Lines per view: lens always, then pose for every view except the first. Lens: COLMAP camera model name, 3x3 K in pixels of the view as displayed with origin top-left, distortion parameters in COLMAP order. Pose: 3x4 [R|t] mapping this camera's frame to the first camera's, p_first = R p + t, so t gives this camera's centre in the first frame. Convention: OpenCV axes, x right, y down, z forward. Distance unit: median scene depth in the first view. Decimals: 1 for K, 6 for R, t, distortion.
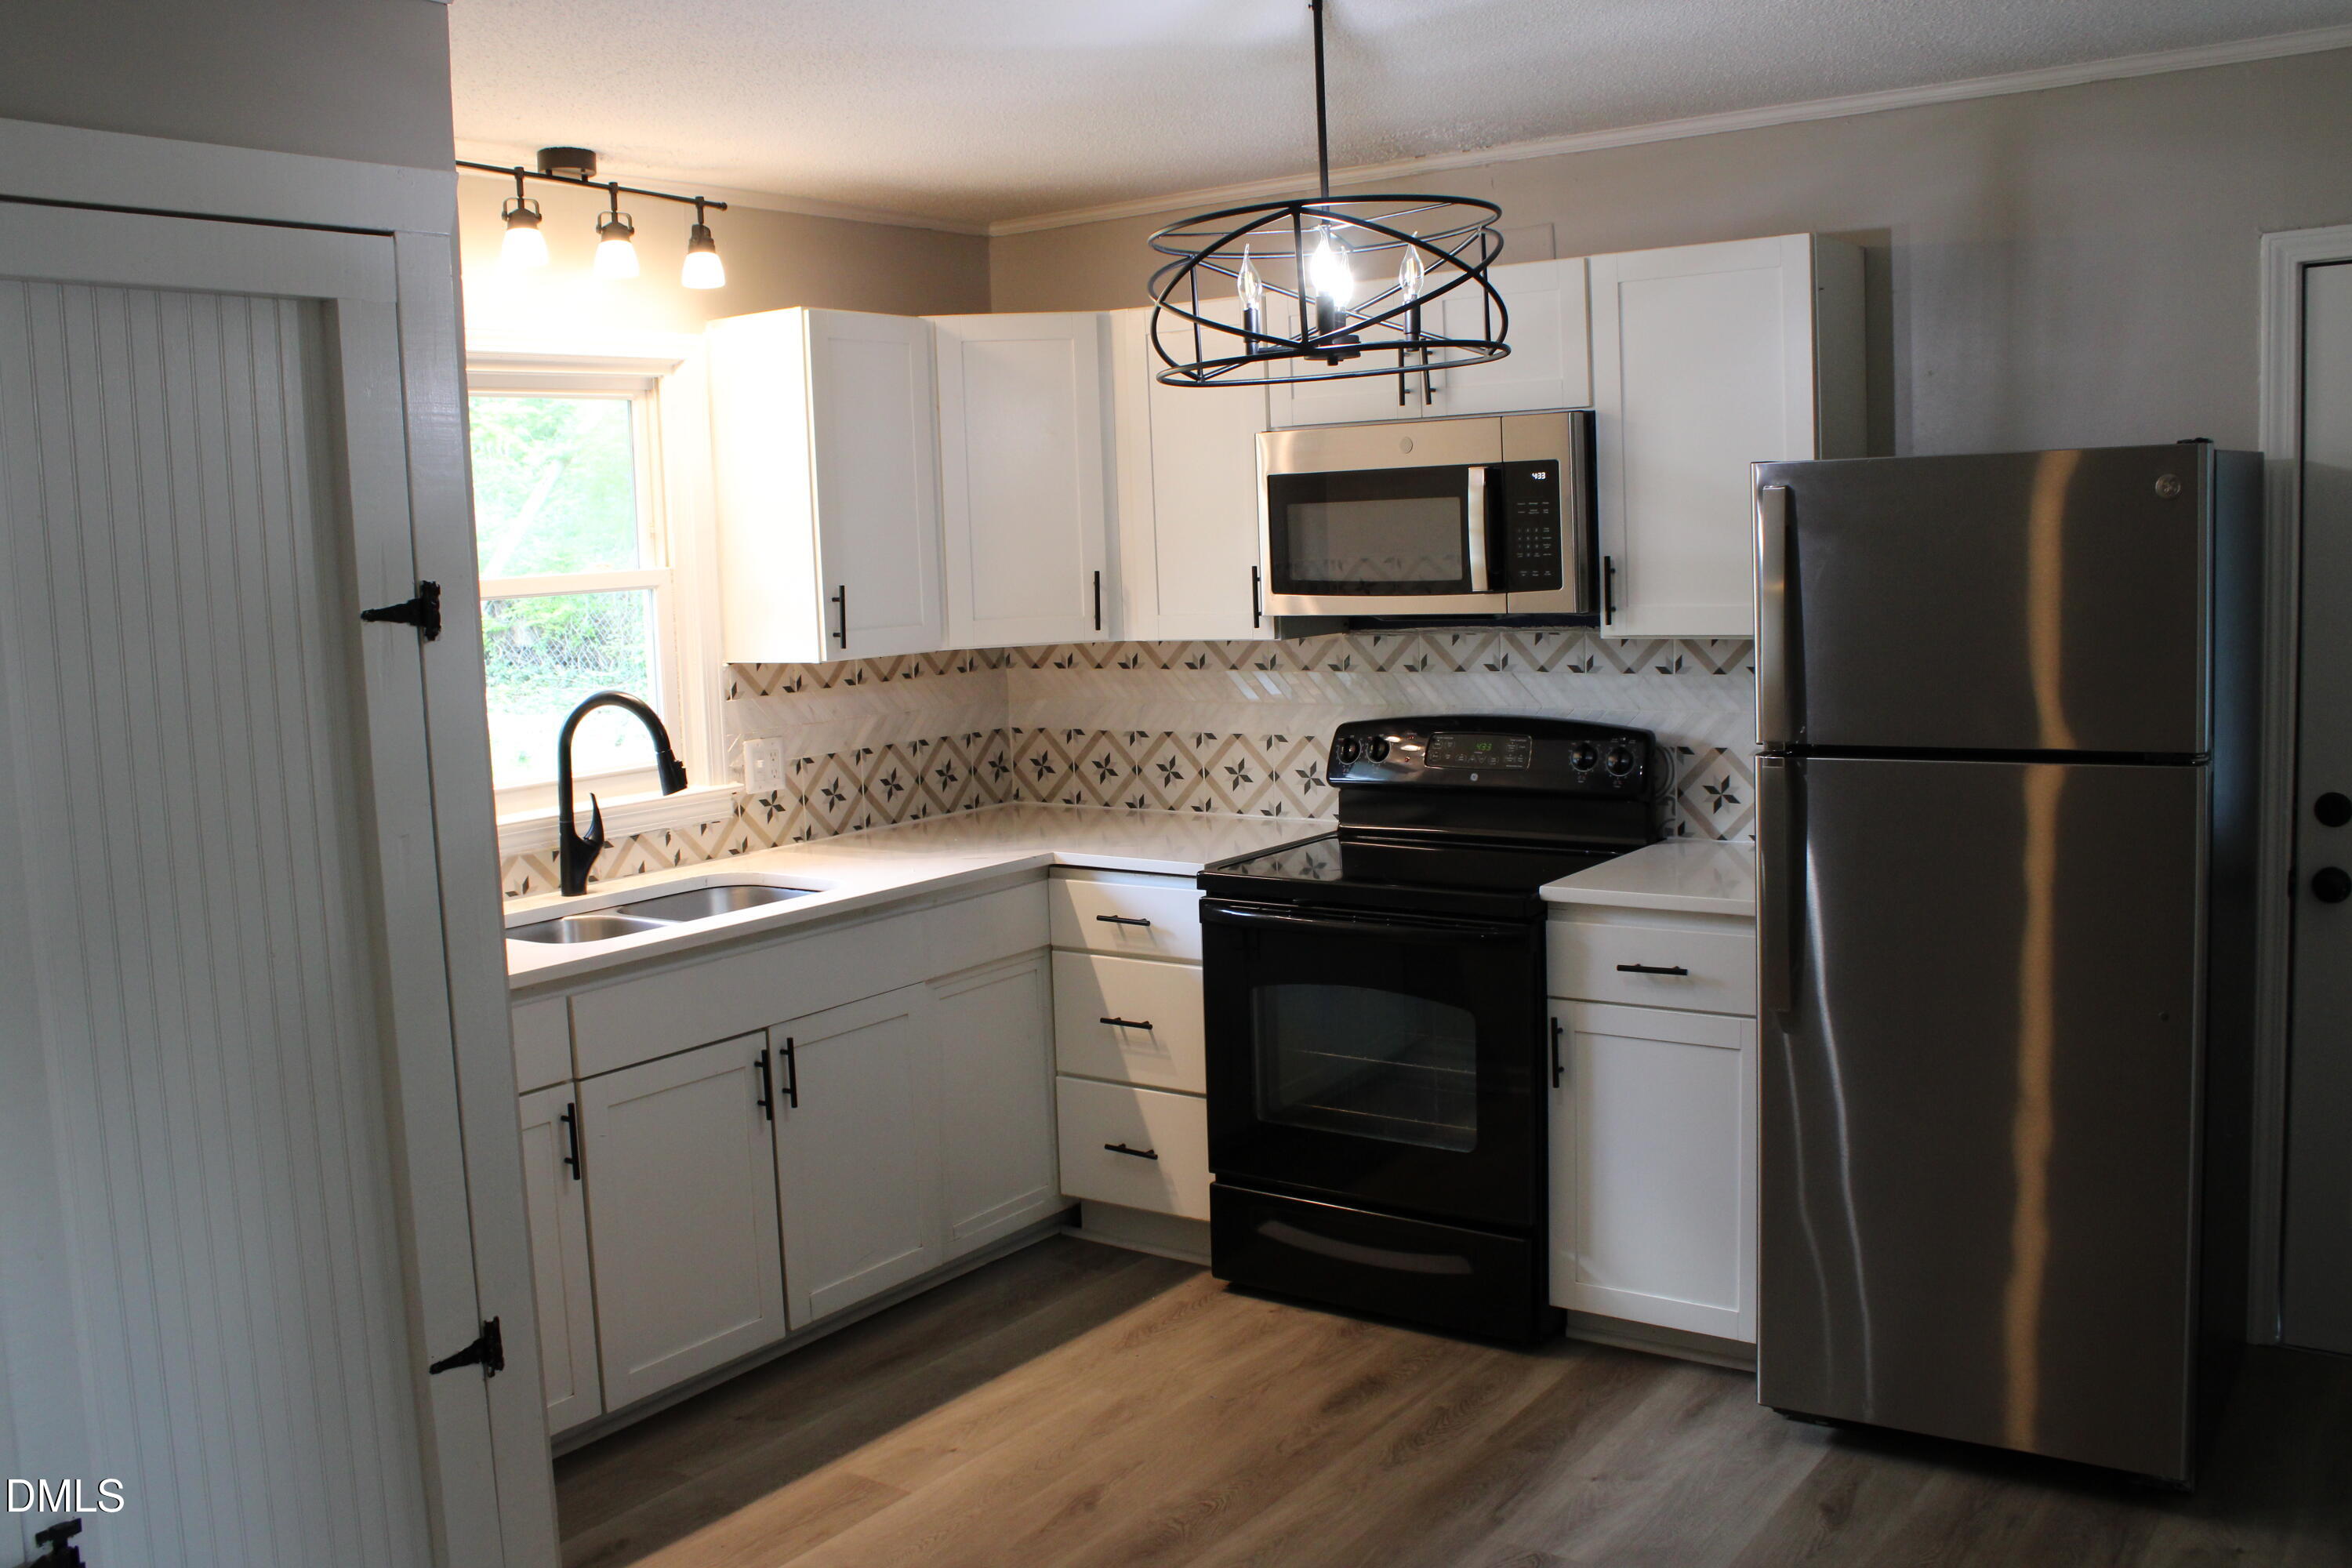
lens RADIAL K [[2067.1, 0, 1176.0], [0, 2067.1, 784.0], [0, 0, 1]] dist [-0.145041, 0.115443]
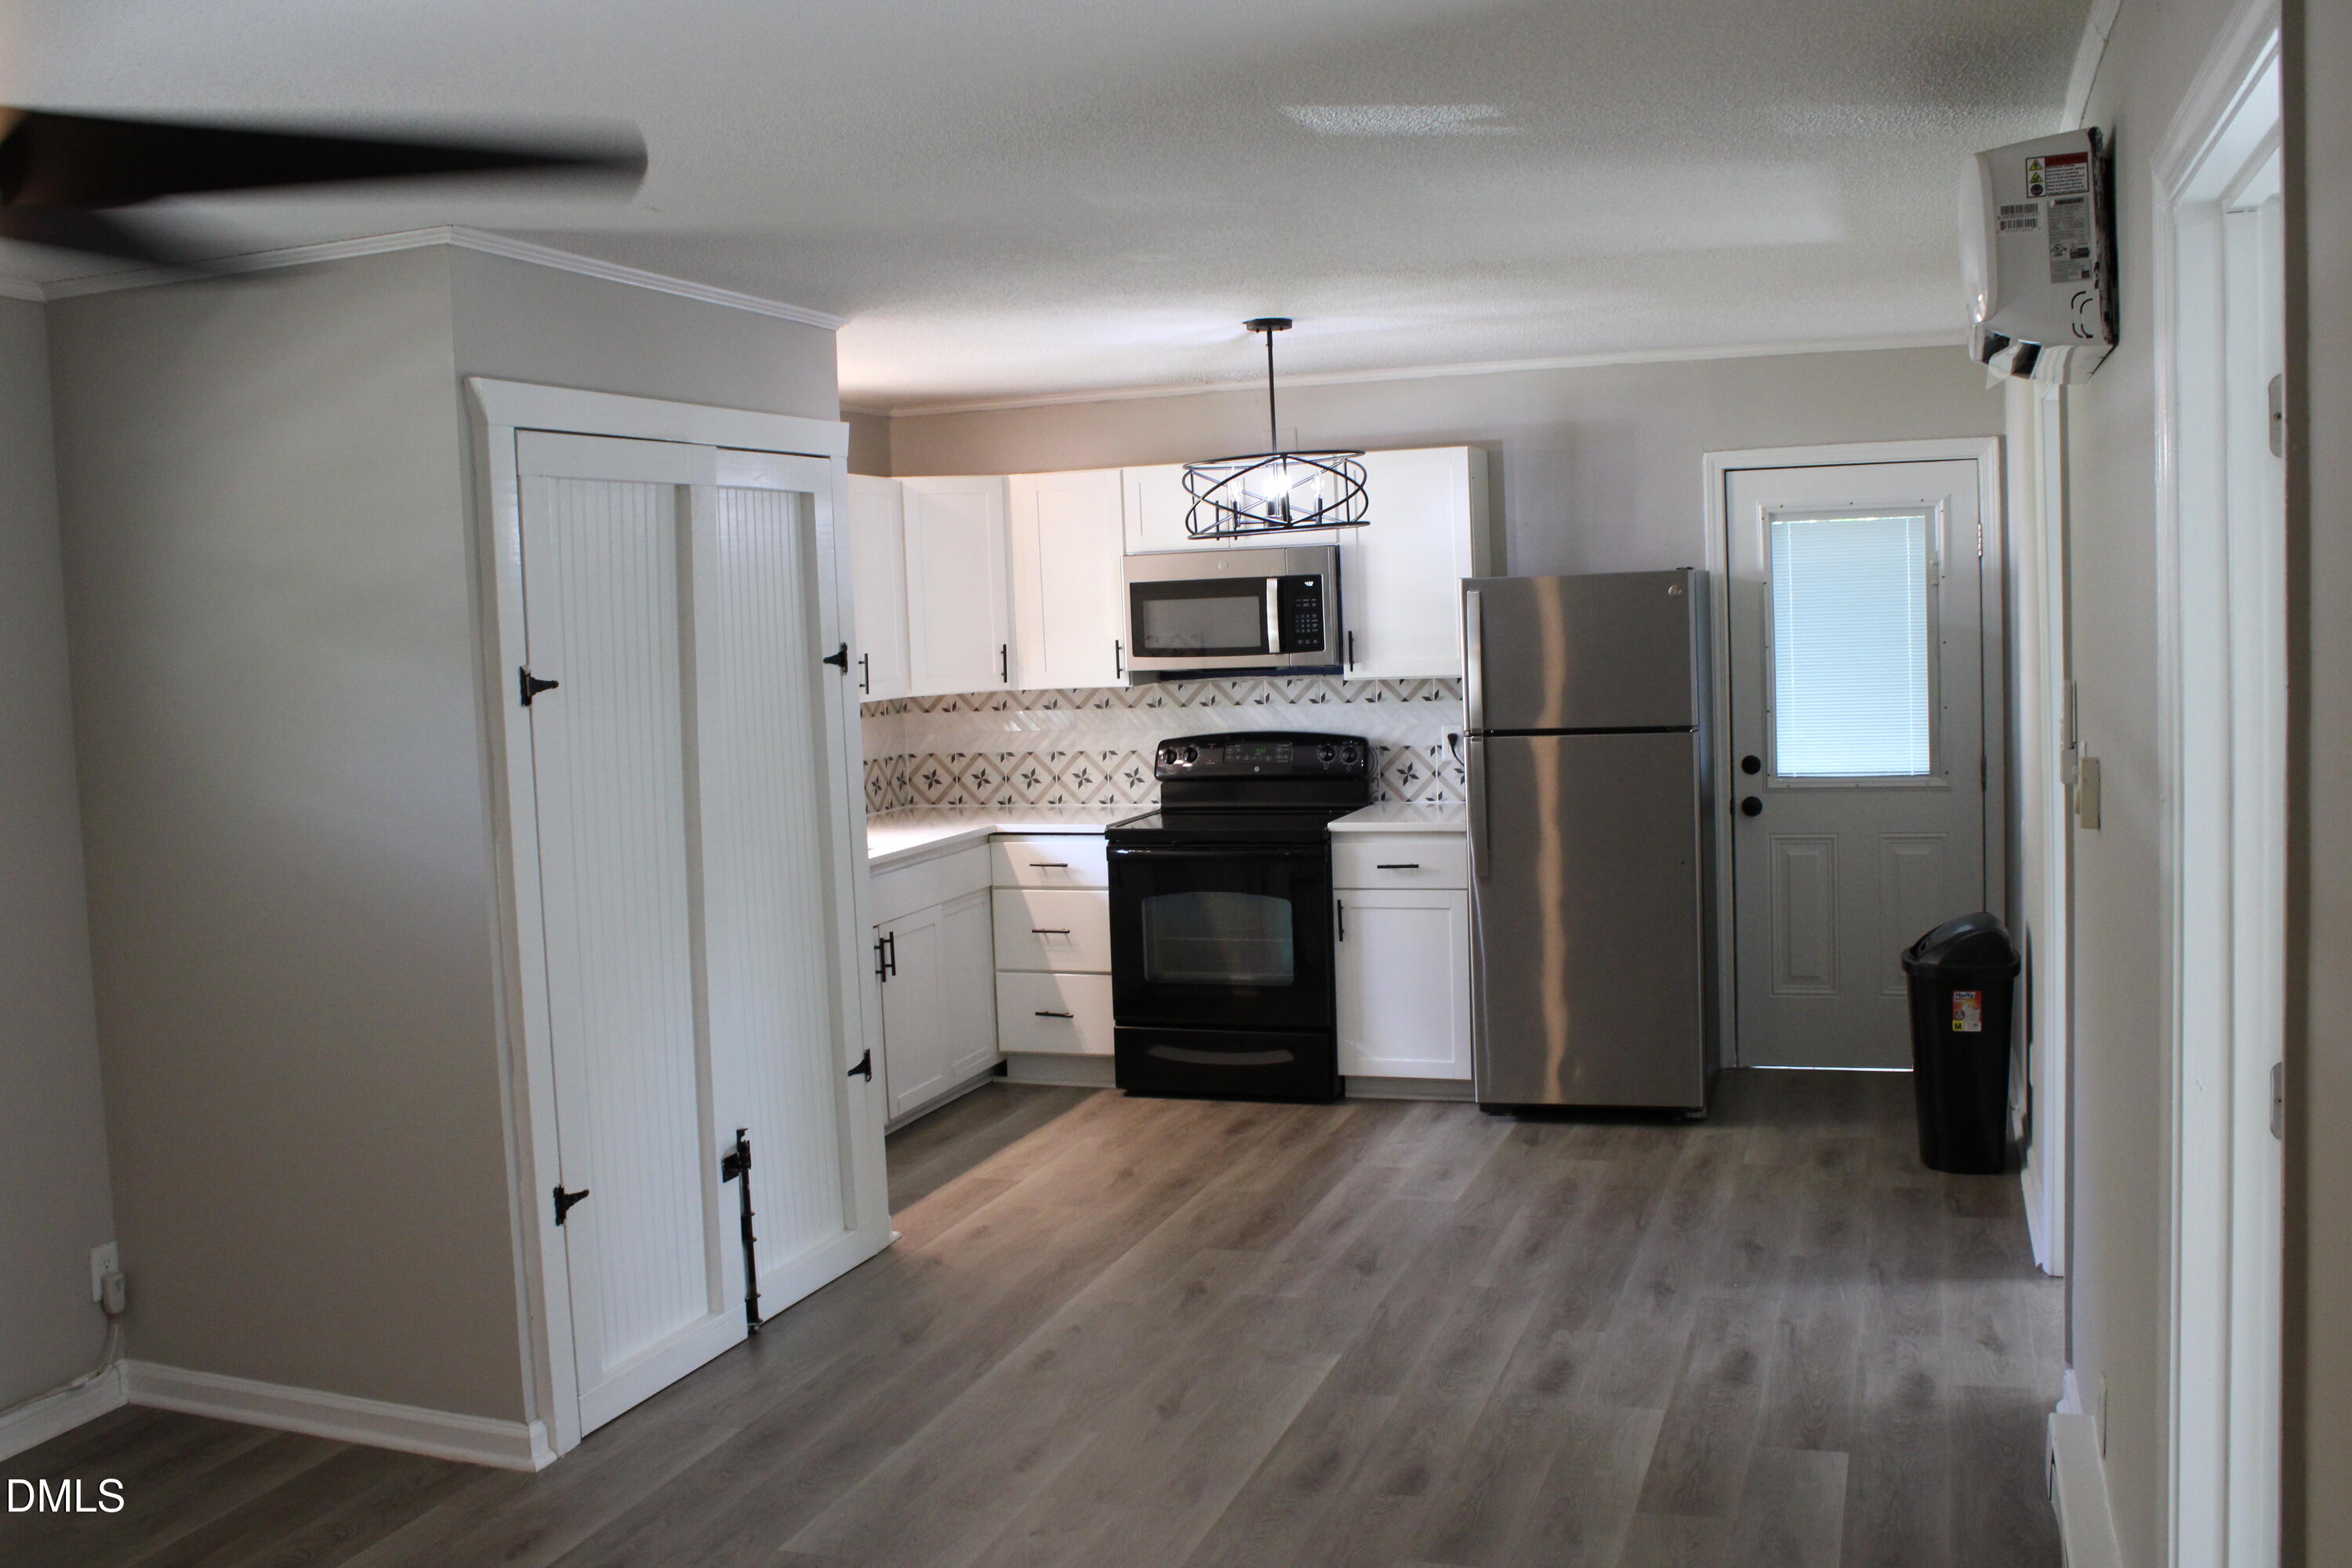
lens RADIAL K [[2067.1, 0, 1176.0], [0, 2067.1, 784.0], [0, 0, 1]] dist [-0.145041, 0.115443]
pose [[0.962091, -0.024285, 0.271646, -0.363358], [0.035935, 0.998632, -0.037993, 0.068926], [-0.270352, 0.046315, 0.961647, -0.548776]]
